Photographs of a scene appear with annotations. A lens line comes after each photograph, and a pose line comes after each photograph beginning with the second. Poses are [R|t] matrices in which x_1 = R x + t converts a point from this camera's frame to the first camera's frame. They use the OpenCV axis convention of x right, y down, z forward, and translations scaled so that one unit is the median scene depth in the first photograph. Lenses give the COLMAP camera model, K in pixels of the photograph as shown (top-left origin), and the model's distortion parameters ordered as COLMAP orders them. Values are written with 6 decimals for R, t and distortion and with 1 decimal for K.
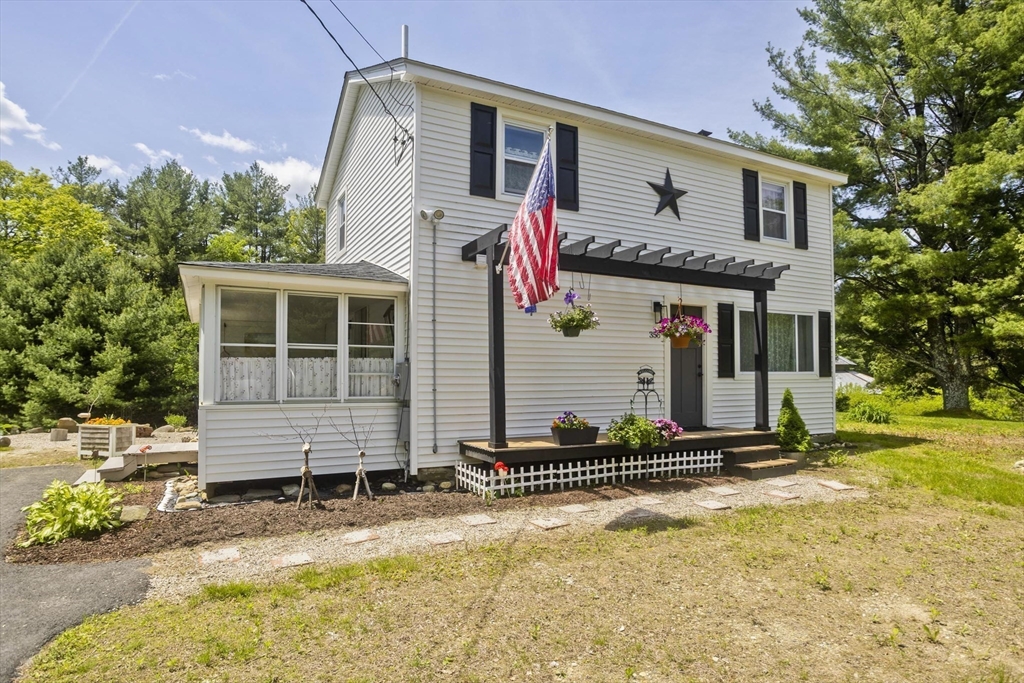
lens RADIAL K [[565.8, 0, 521.1], [0, 565.8, 368.7], [0, 0, 1]] dist [-0.004454, 0.004151]
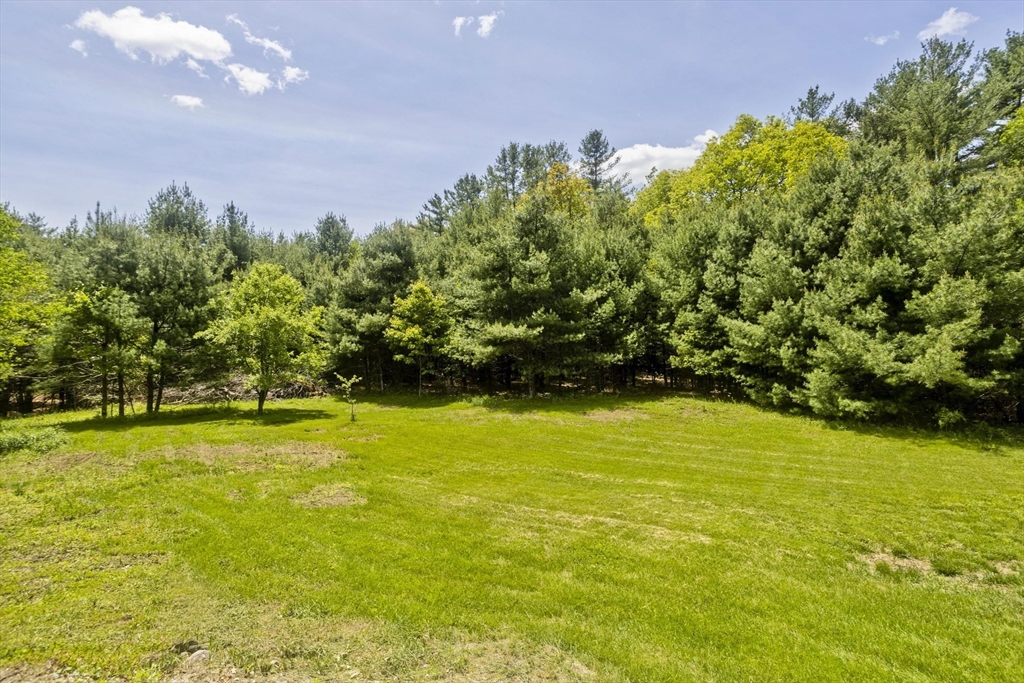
lens RADIAL K [[499.6, 0, 515.7], [0, 499.6, 336.3], [0, 0, 1]] dist [-0.023150, 0.004315]
pose [[0.420768, -0.008660, -0.907127, -0.458629], [0.029534, 0.999555, 0.004157, 0.002048], [0.906688, -0.028540, 0.420836, 0.396675]]
